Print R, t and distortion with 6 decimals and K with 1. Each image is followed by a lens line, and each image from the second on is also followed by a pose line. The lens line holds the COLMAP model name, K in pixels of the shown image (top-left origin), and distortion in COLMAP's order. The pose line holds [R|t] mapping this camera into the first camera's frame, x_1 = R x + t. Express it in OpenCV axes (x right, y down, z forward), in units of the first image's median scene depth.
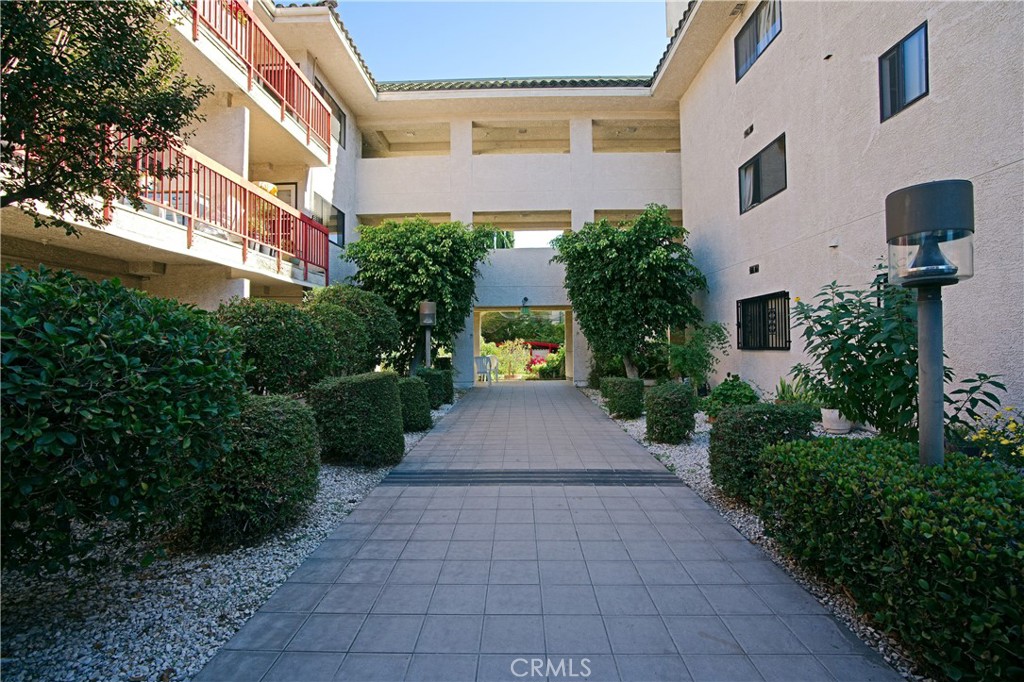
lens RADIAL K [[458.1, 0, 513.3], [0, 458.1, 338.0], [0, 0, 1]] dist [-0.059589, 0.020334]
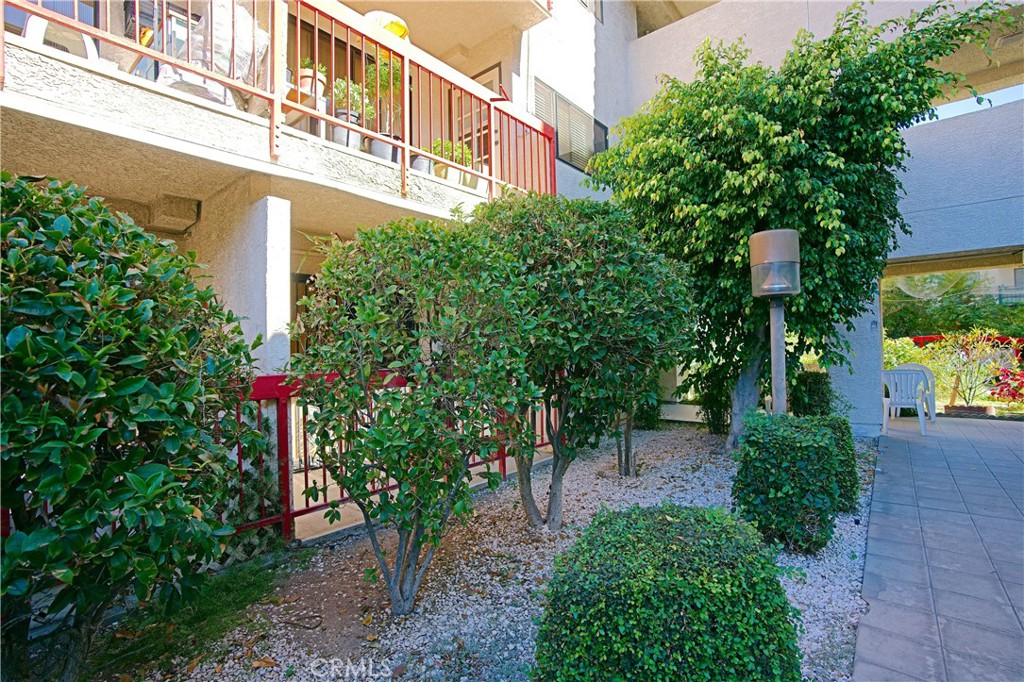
lens RADIAL K [[488.7, 0, 504.0], [0, 488.7, 341.3], [0, 0, 1]] dist [-0.078761, 0.028863]
pose [[0.778761, -0.018854, -0.627037, -0.112886], [0.025888, 0.999663, 0.002094, 0.002818], [0.626786, -0.017863, 0.778986, 0.542022]]
